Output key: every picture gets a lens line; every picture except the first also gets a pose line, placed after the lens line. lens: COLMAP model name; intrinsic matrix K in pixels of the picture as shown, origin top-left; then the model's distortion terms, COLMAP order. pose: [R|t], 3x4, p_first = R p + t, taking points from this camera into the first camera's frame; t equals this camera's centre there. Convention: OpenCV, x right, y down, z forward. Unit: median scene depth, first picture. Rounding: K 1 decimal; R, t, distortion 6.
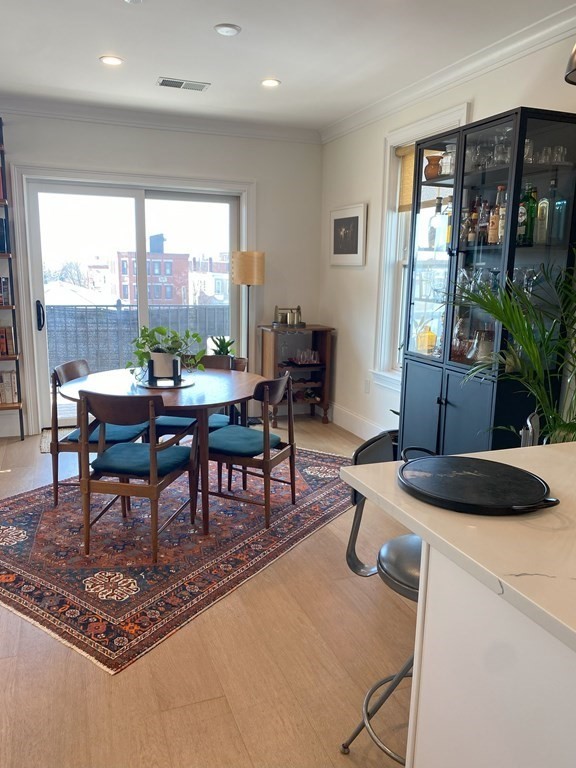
lens RADIAL K [[584.8, 0, 273.3], [0, 584.8, 381.7], [0, 0, 1]] dist [0.032180, -0.025998]
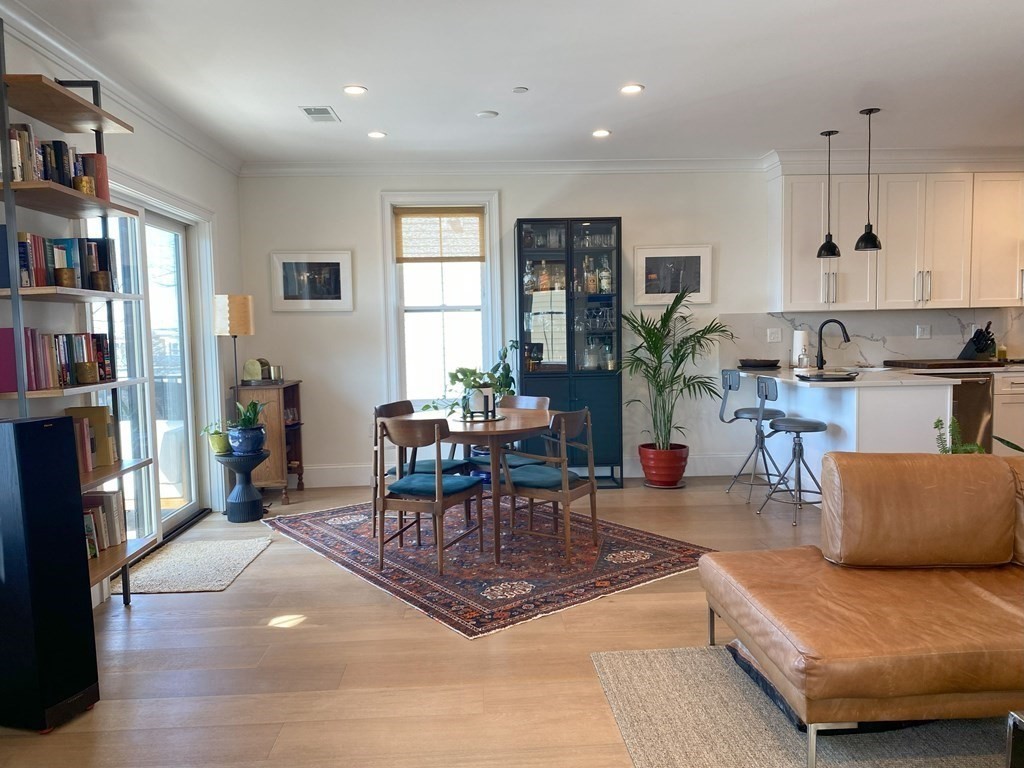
lens RADIAL K [[779.8, 0, 506.5], [0, 779.8, 386.6], [0, 0, 1]] dist [0.032180, -0.025998]
pose [[0.311393, -0.097483, 0.945268, -1.033690], [0.207905, 0.977615, 0.032330, -0.061409], [-0.927259, 0.186458, 0.324689, 0.349000]]
